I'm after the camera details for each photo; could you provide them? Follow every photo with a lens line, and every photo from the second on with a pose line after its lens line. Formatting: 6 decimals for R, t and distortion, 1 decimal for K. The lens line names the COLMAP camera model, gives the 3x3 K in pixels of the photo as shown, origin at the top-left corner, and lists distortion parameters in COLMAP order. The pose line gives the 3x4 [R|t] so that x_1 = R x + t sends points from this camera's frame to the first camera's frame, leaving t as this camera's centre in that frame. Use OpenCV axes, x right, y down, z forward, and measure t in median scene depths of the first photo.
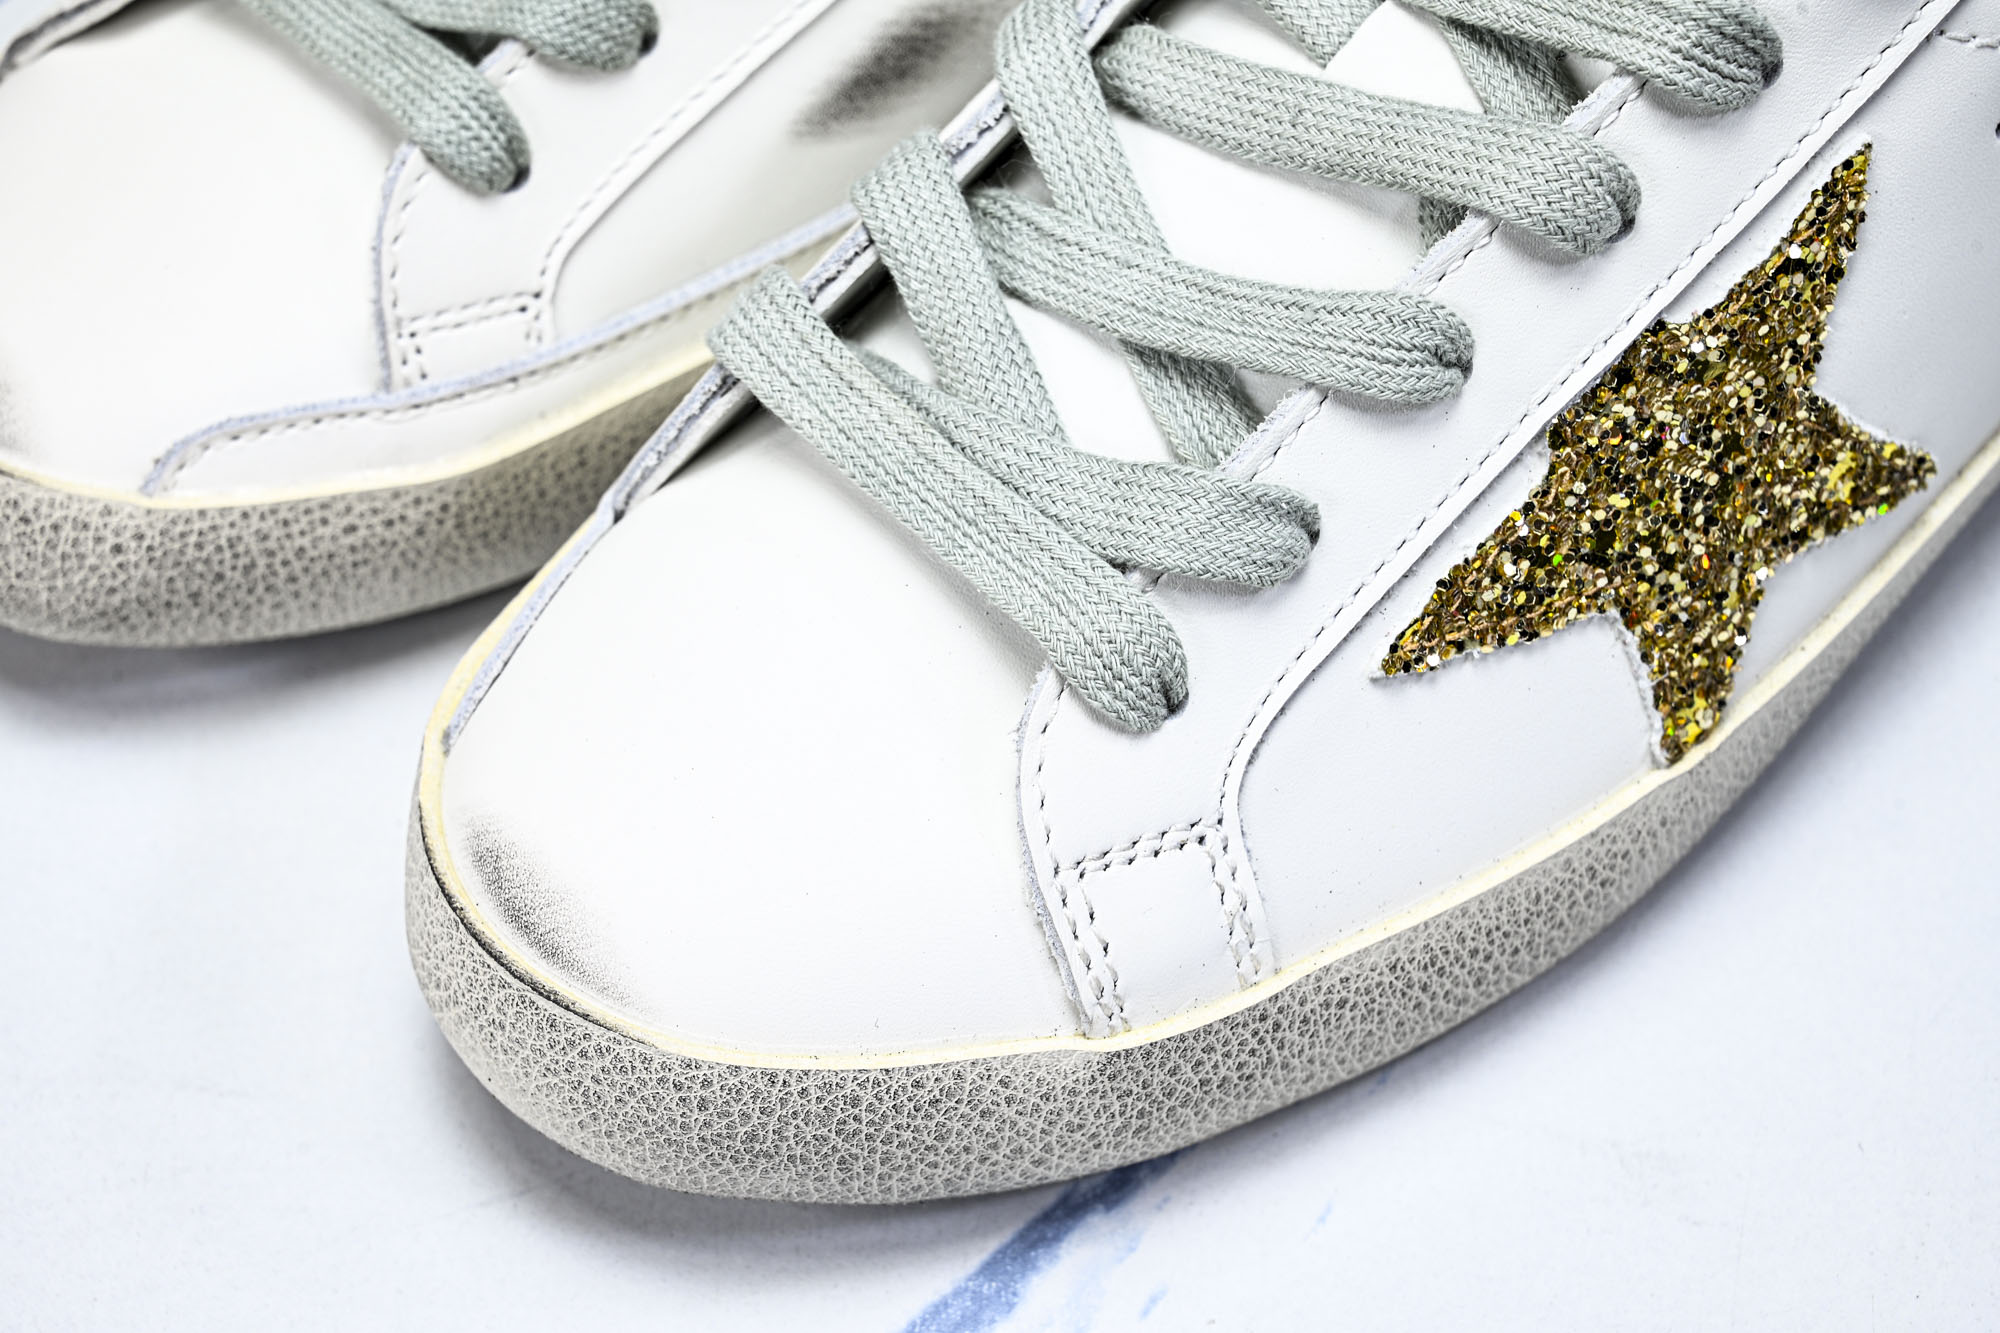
lens RADIAL K [[3652.1, 0, 863.3], [0, 3652.1, 668.1], [0, 0, 1]] dist [-0.103006, 0.063750]
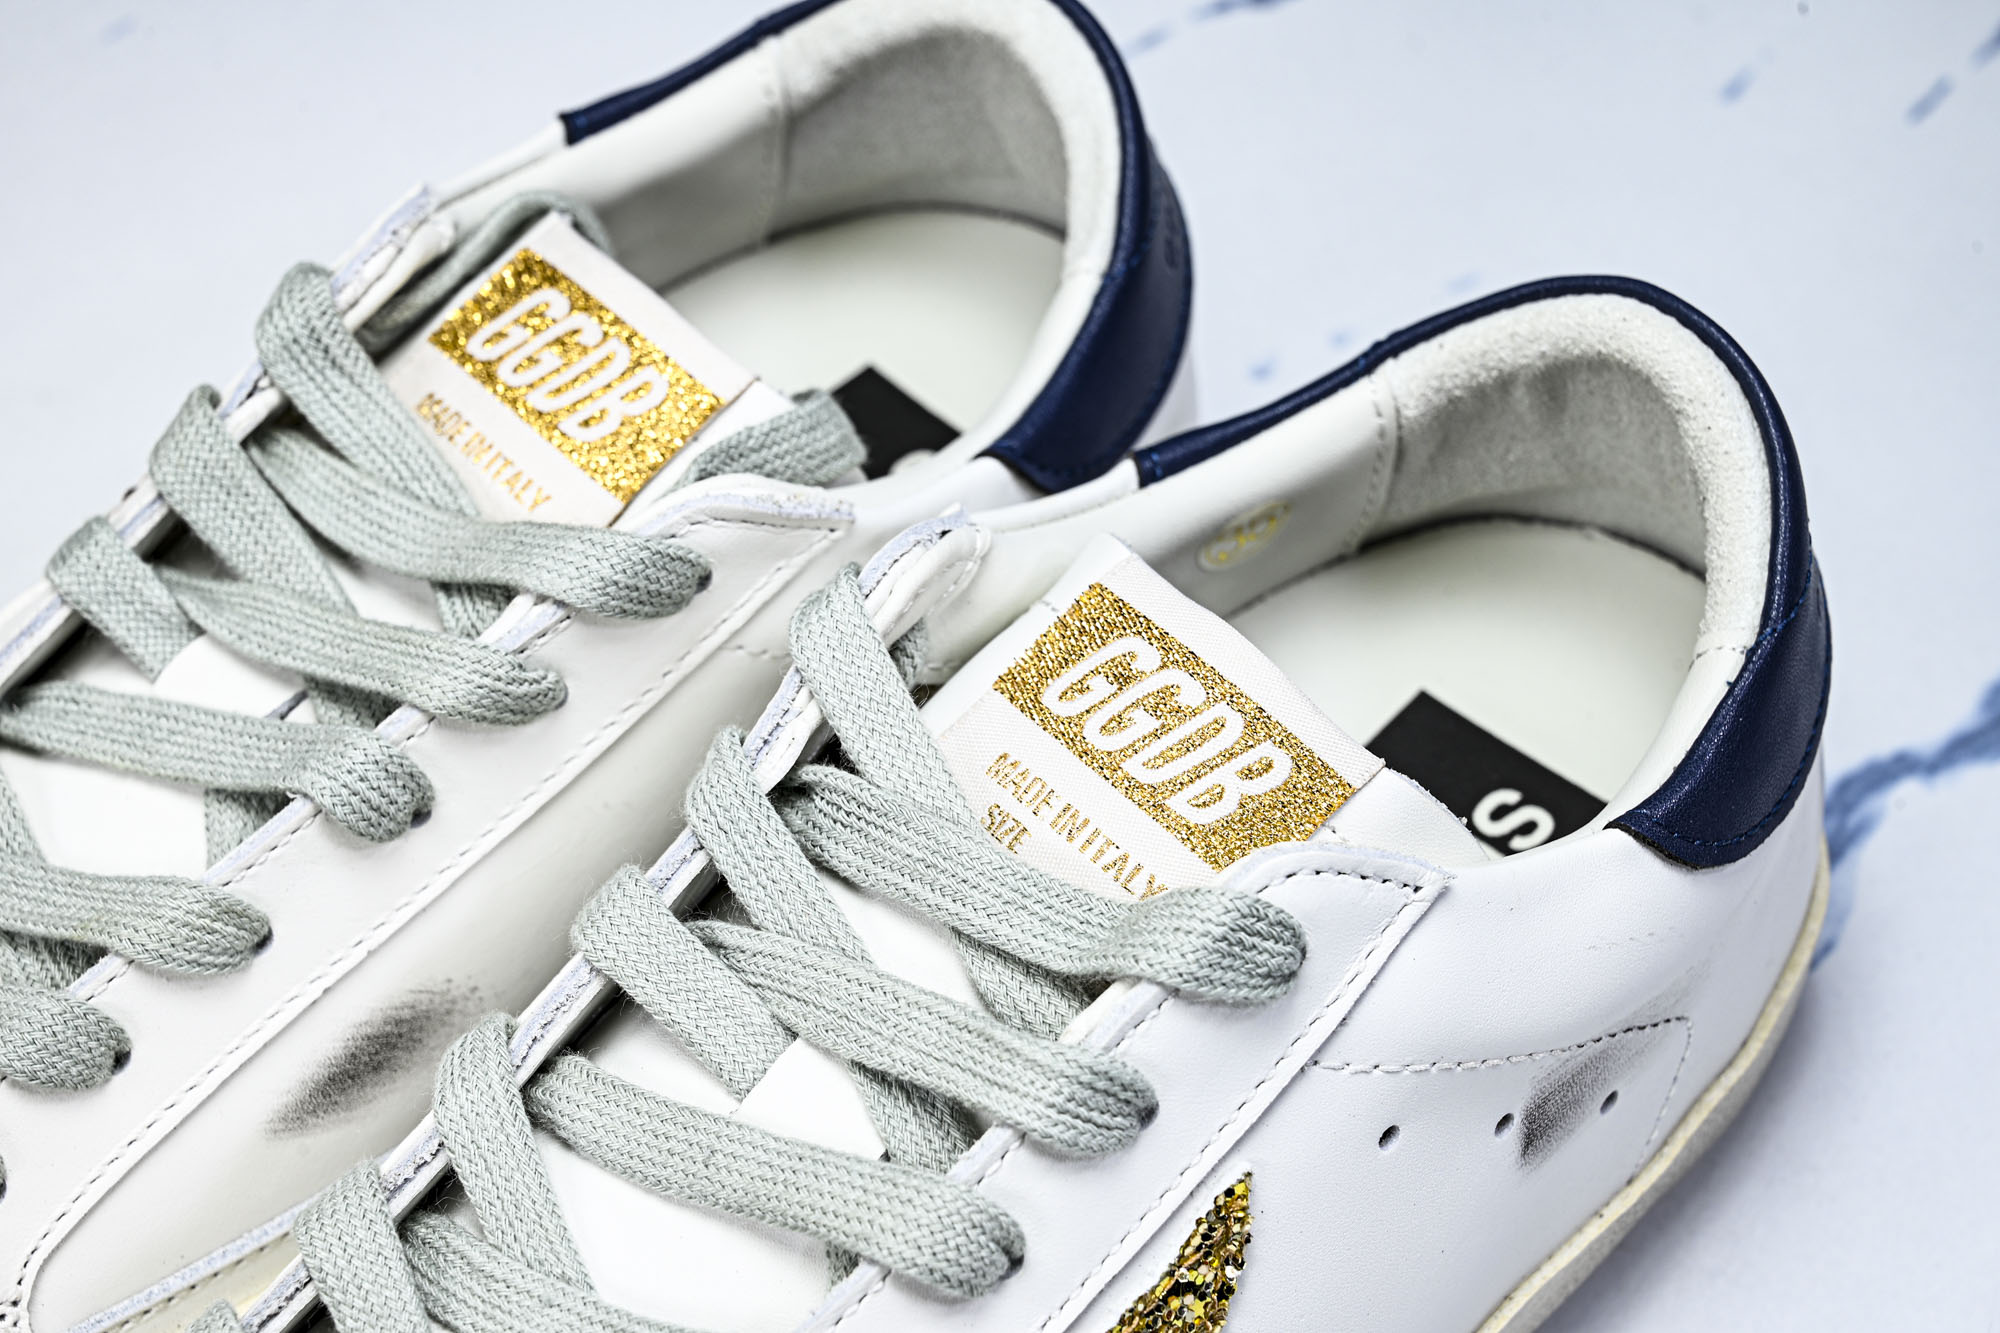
lens RADIAL K [[3652.1, 0, 863.3], [0, 3652.1, 668.1], [0, 0, 1]] dist [-0.103006, 0.063750]
pose [[0.998327, -0.013761, 0.056167, 0.106318], [0.022329, 0.987678, -0.154900, -0.126953], [-0.053343, 0.155895, 0.986332, -0.068355]]
